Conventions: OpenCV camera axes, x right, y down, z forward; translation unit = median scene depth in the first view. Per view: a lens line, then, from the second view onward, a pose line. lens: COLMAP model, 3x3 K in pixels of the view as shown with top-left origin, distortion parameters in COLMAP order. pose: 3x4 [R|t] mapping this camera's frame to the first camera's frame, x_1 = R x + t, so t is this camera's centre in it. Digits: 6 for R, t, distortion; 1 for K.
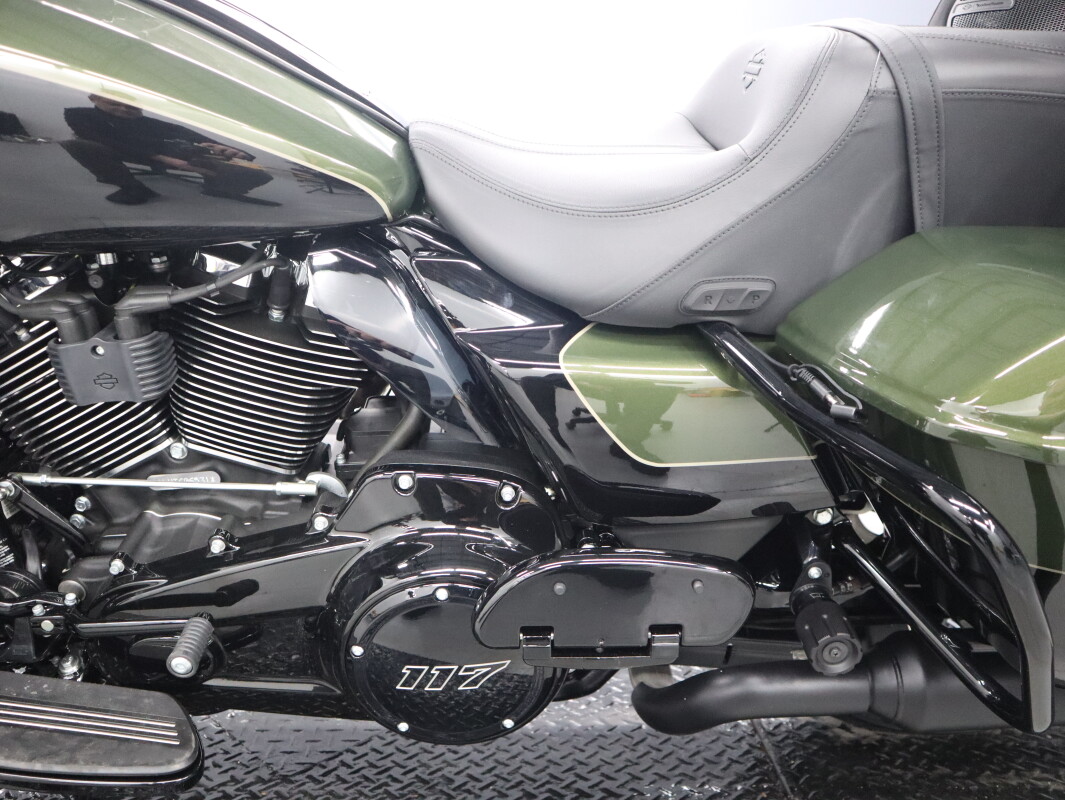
lens RADIAL K [[849.0, 0, 536.5], [0, 849.0, 402.4], [0, 0, 1]] dist [-0.116290, 0.086982]
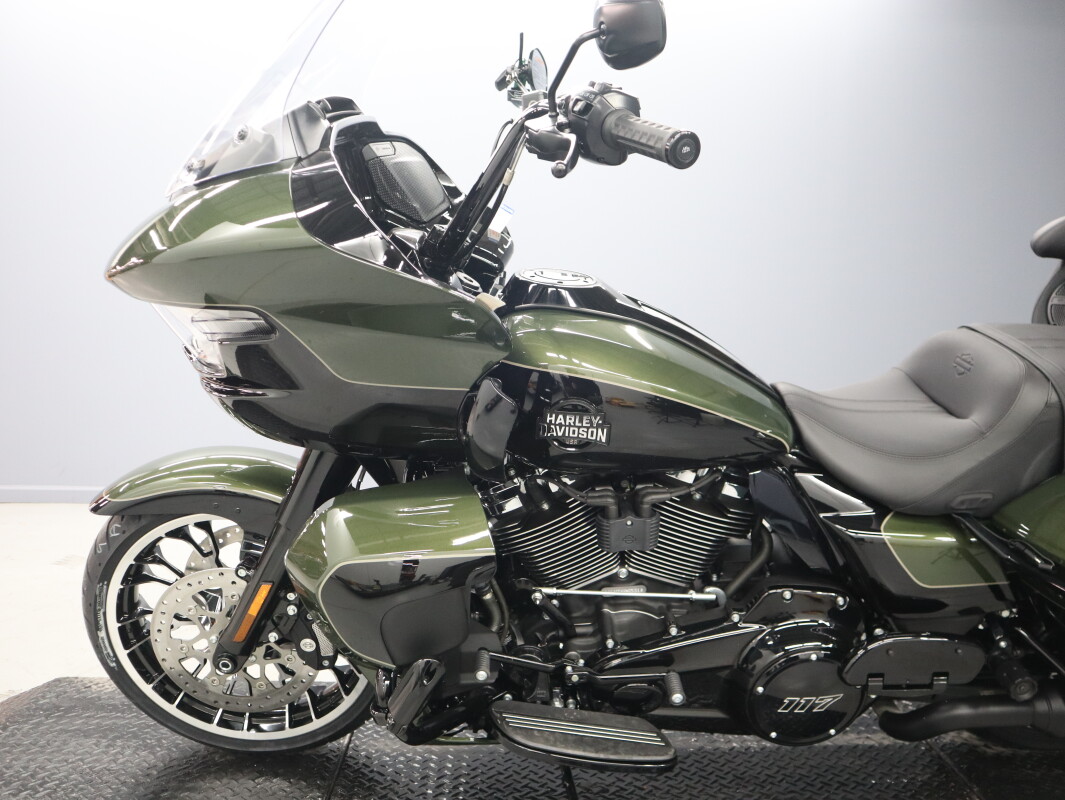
lens RADIAL K [[852.0, 0, 532.5], [0, 852.0, 400.0], [0, 0, 1]] dist [-0.120901, 0.084026]
pose [[0.999770, 0.016568, 0.013604, -0.697311], [-0.015431, 0.996690, -0.079820, -0.161885], [-0.014881, 0.079592, 0.996716, -0.777604]]
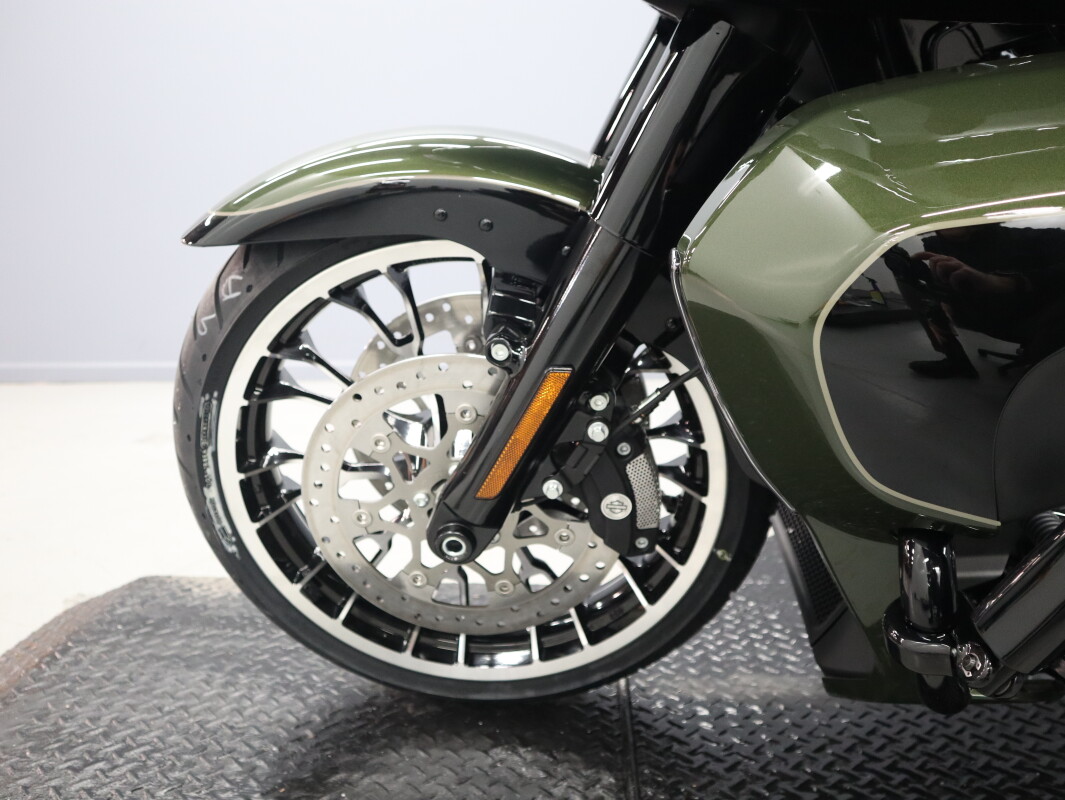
lens RADIAL K [[849.0, 0, 536.5], [0, 849.0, 402.4], [0, 0, 1]] dist [-0.116290, 0.086982]
pose [[0.997967, 0.013479, -0.062284, -1.183887], [-0.012104, 0.999676, 0.022397, 0.097795], [0.062566, -0.021597, 0.997807, 0.157213]]
